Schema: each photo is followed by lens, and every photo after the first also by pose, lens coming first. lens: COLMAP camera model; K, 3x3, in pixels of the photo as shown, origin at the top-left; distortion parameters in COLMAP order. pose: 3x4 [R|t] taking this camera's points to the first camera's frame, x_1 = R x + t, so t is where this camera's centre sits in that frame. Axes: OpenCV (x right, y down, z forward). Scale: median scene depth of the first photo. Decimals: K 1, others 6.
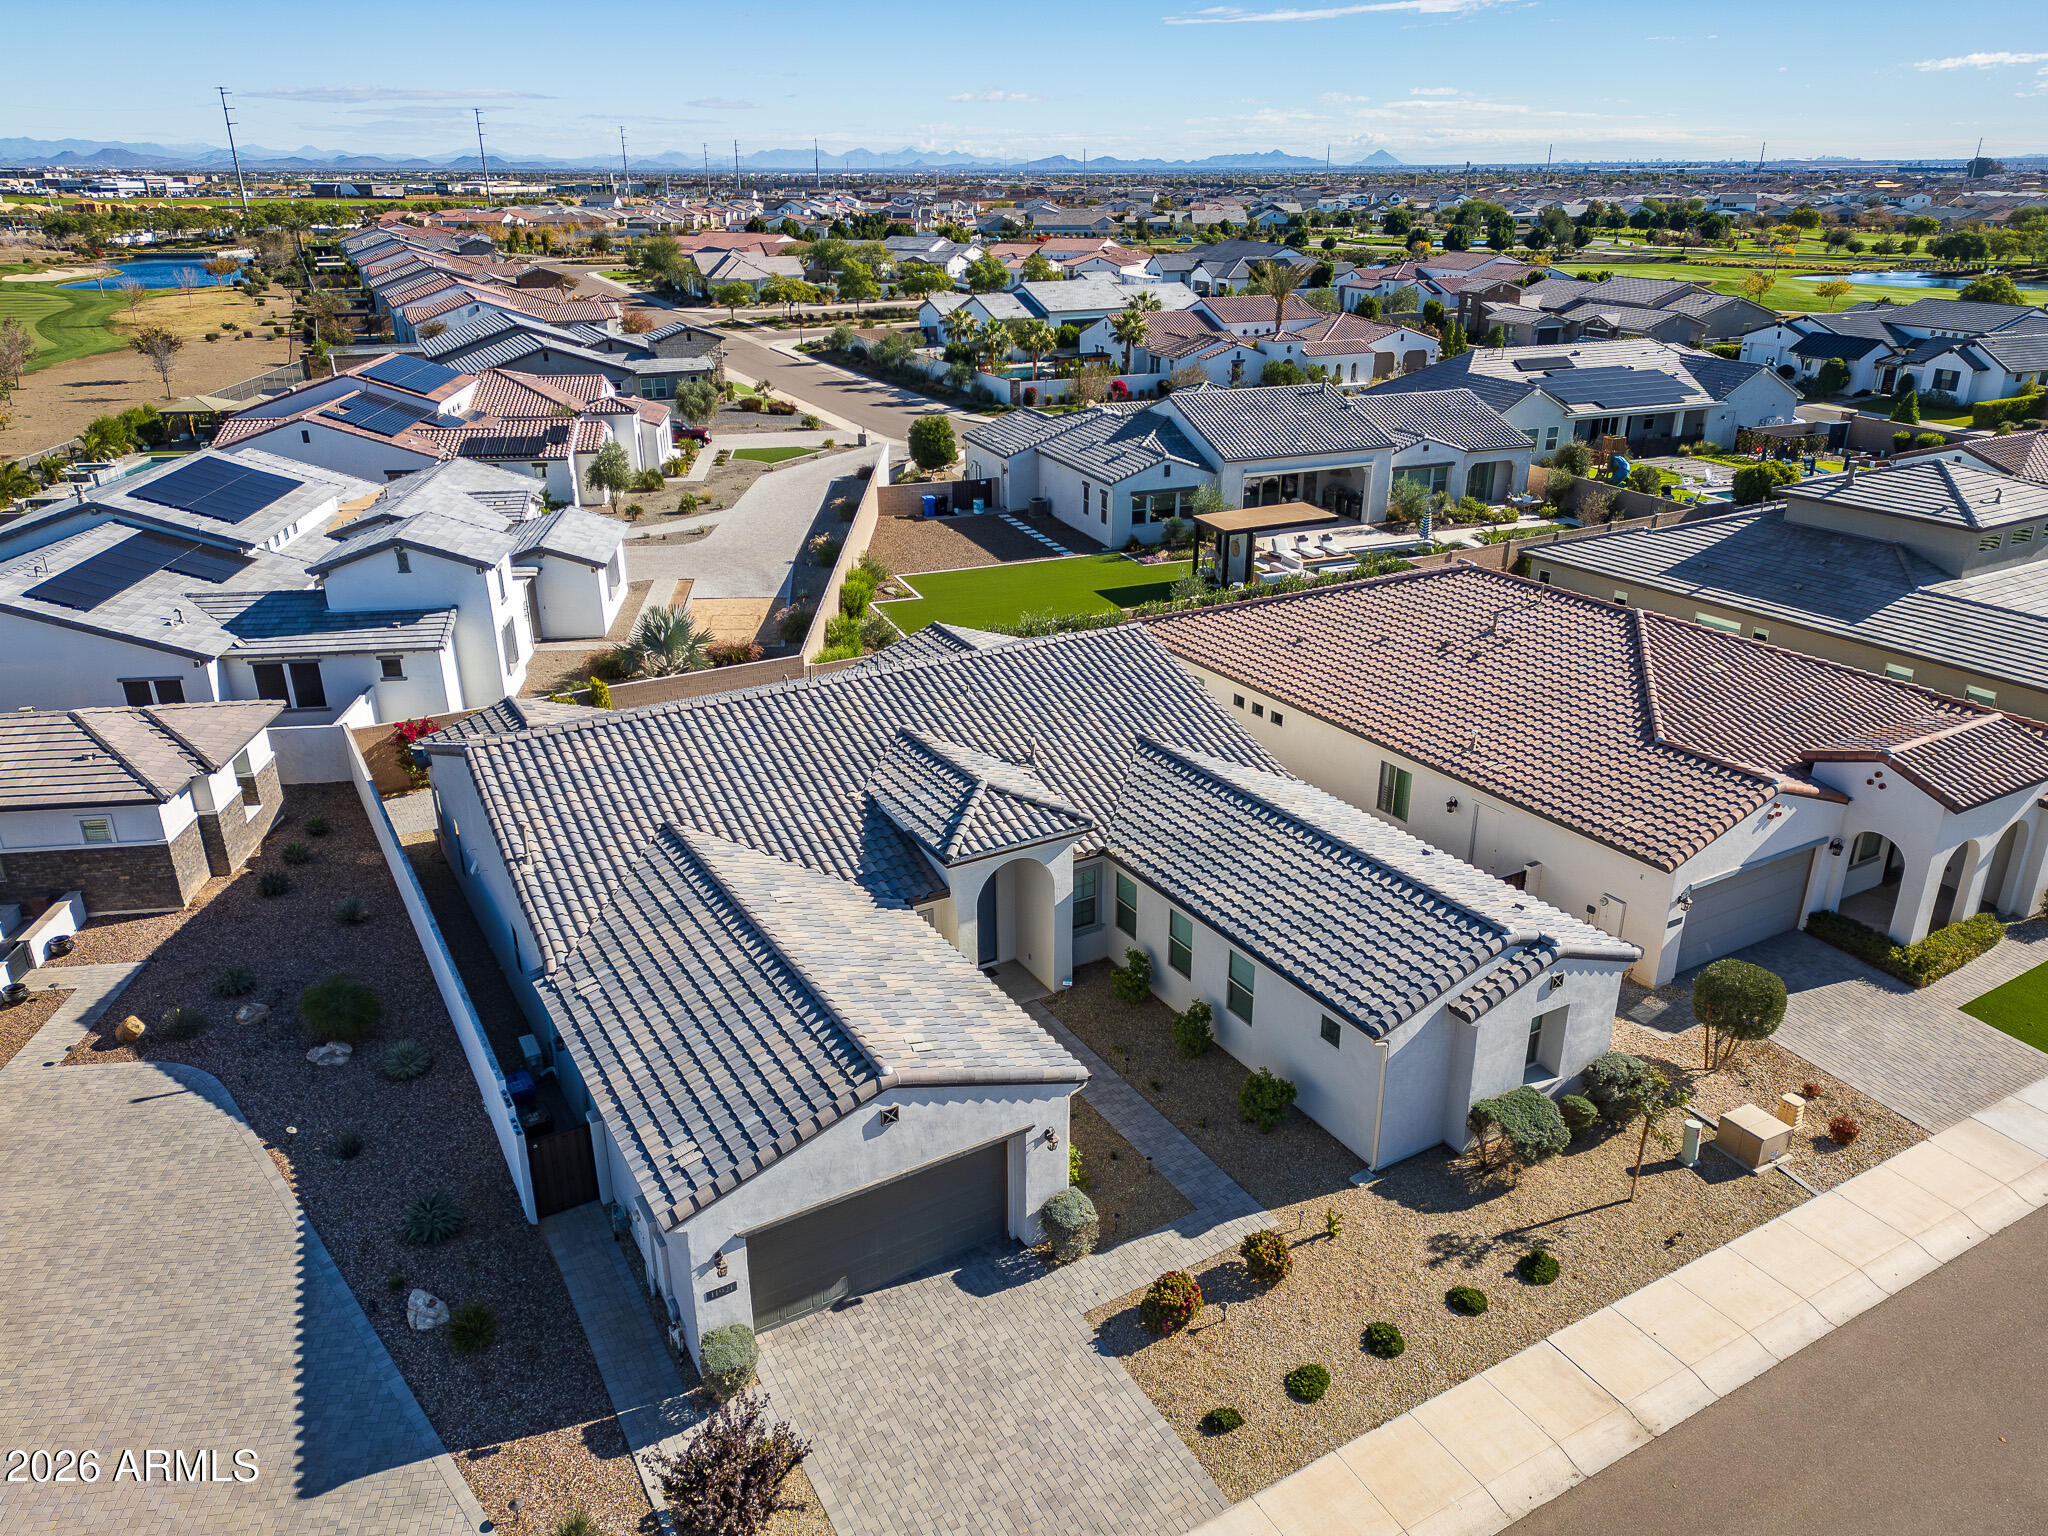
lens RADIAL K [[1438.2, 0, 1034.1], [0, 1438.2, 767.5], [0, 0, 1]] dist [0.094838, -0.097140]
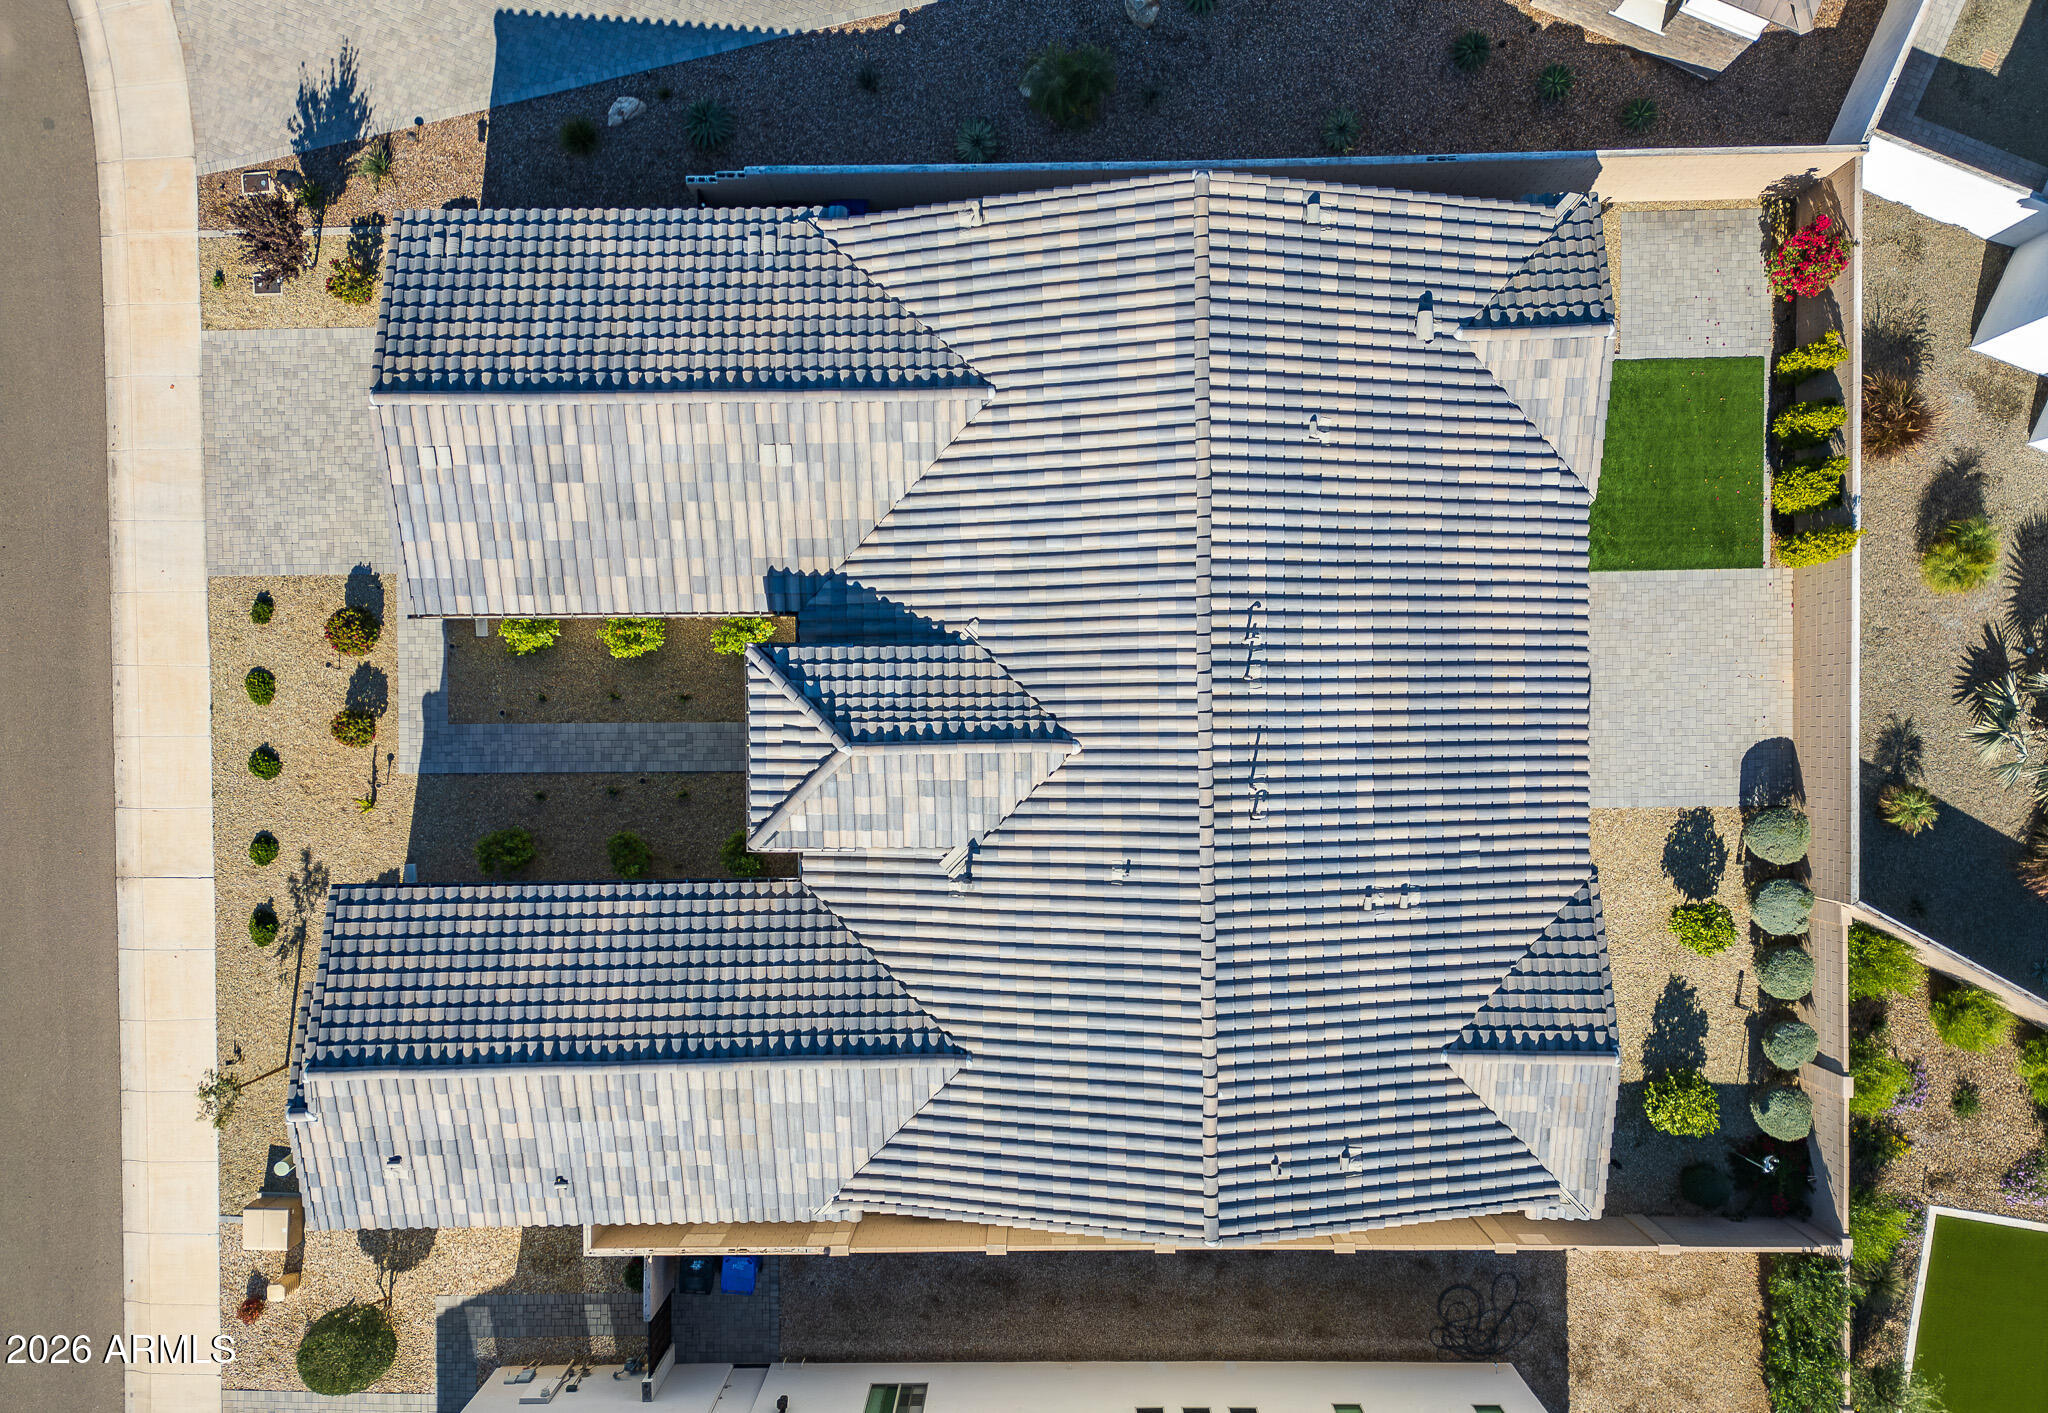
lens RADIAL K [[1413.5, 0, 1028.2], [0, 1413.5, 755.6], [0, 0, 1]] dist [0.049586, -0.001652]
pose [[-0.496834, 0.867562, 0.022167, -0.082253], [-0.320342, -0.207072, 0.924393, -0.621692], [0.806559, 0.452169, 0.380797, 0.656383]]
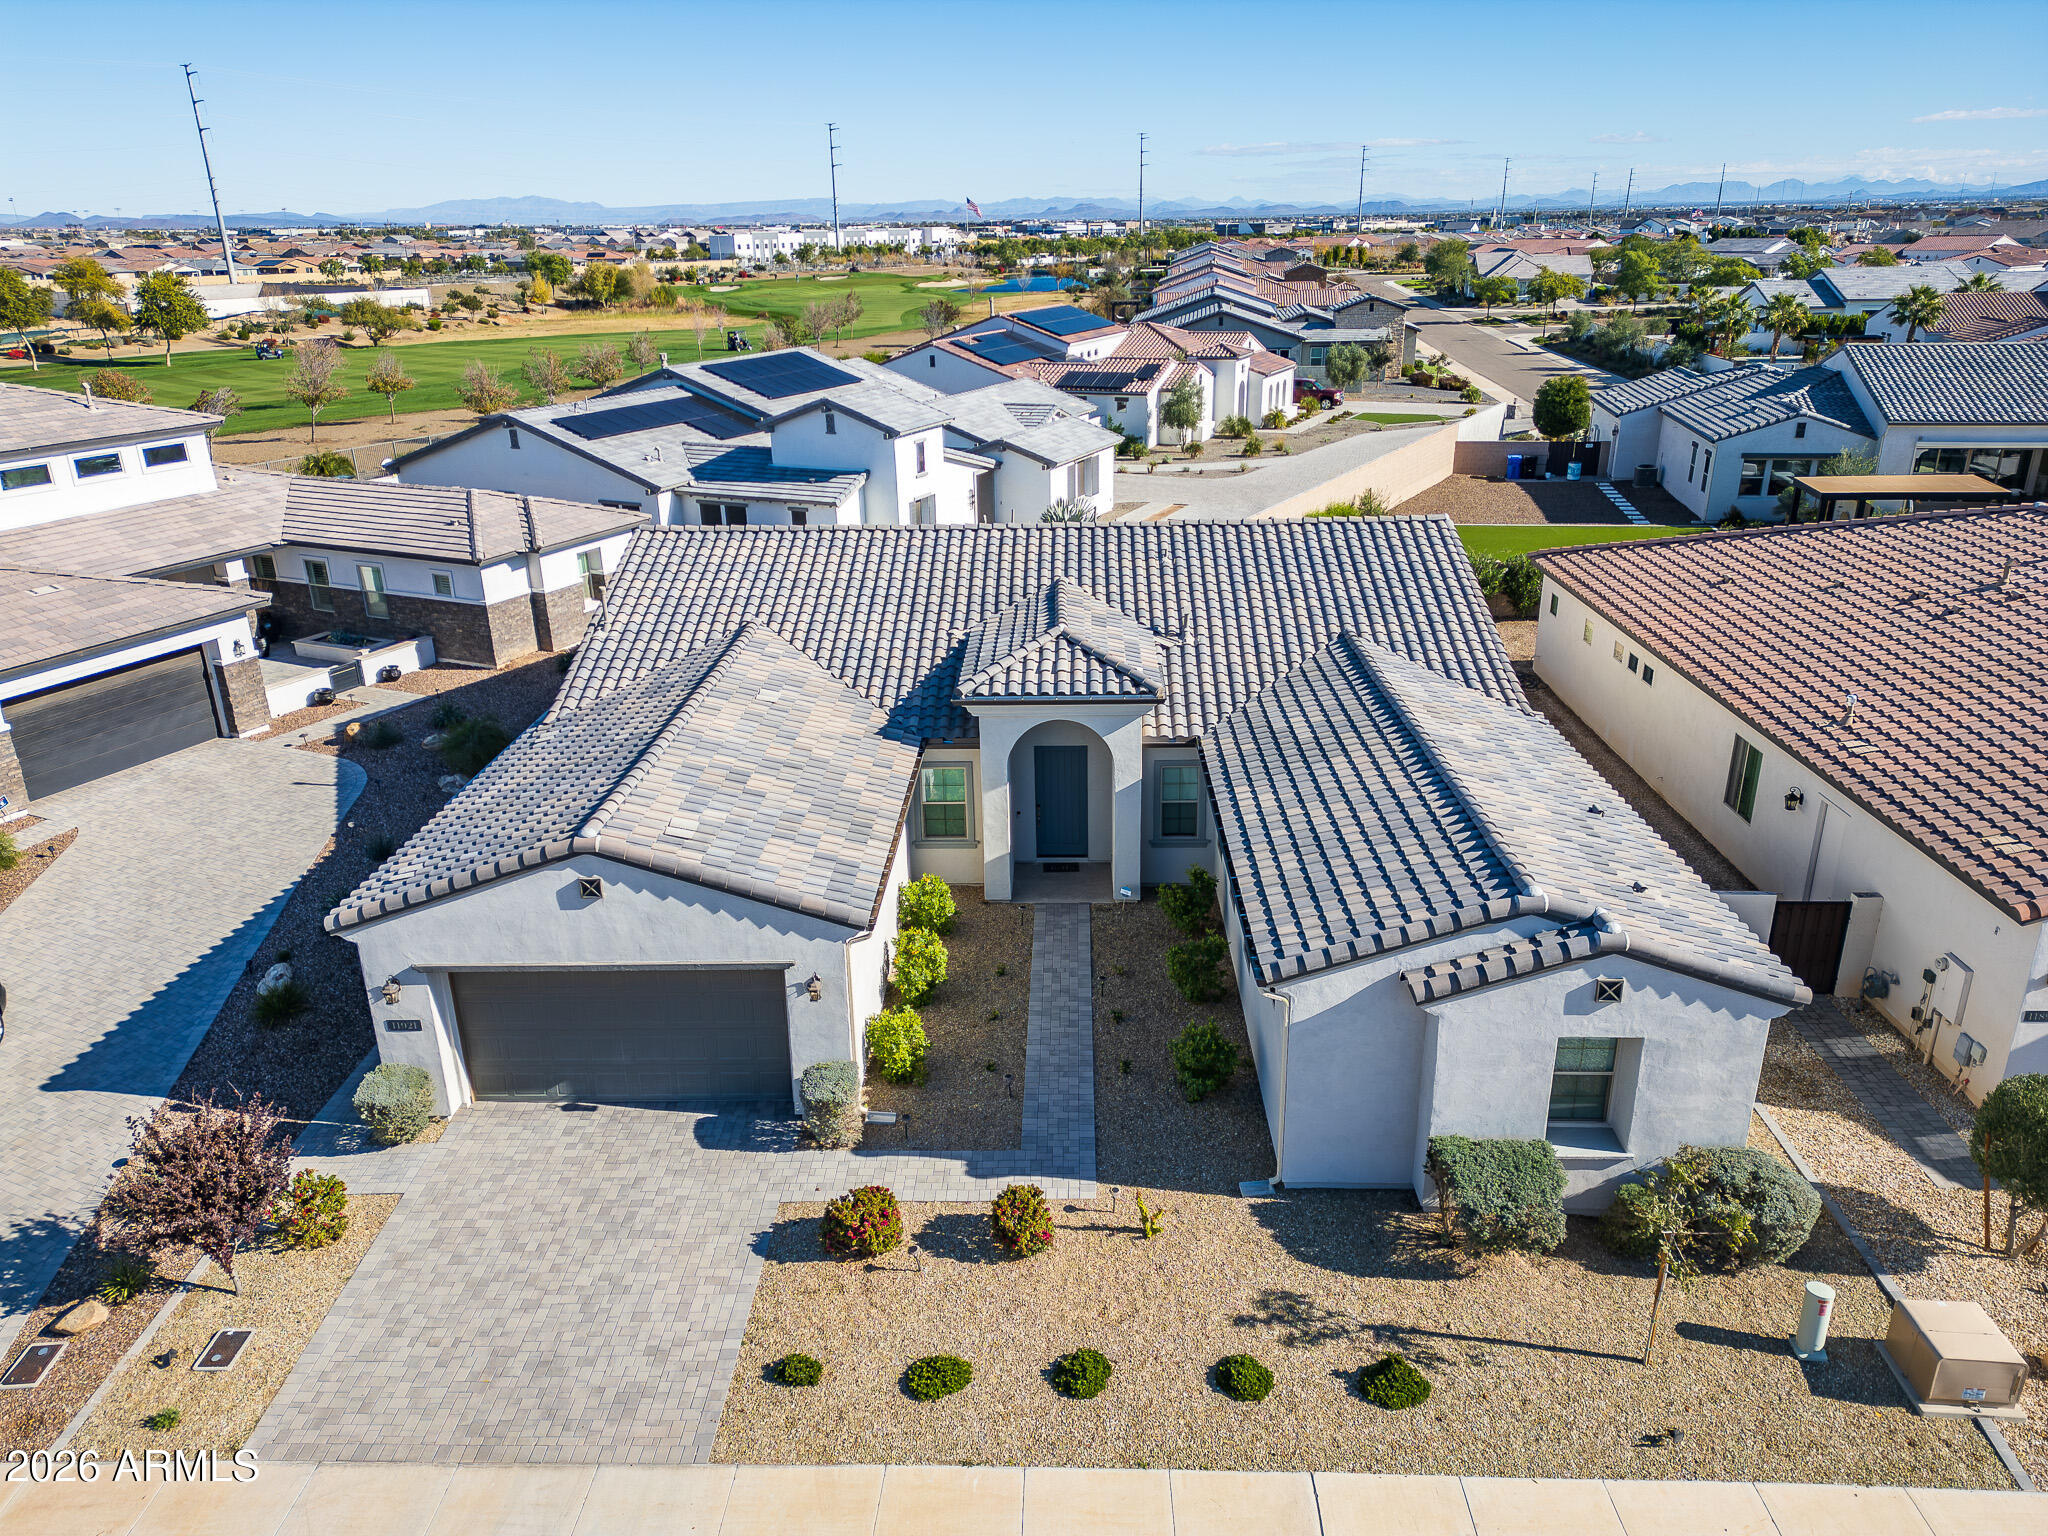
lens RADIAL K [[1425.3, 0, 1021.4], [0, 1425.3, 774.4], [0, 0, 1]] dist [0.086554, -0.099973]
pose [[0.845867, 0.180965, -0.501757, 0.315415], [-0.188670, 0.981385, 0.035887, 0.056983], [0.498911, 0.064311, 0.864264, 0.231107]]
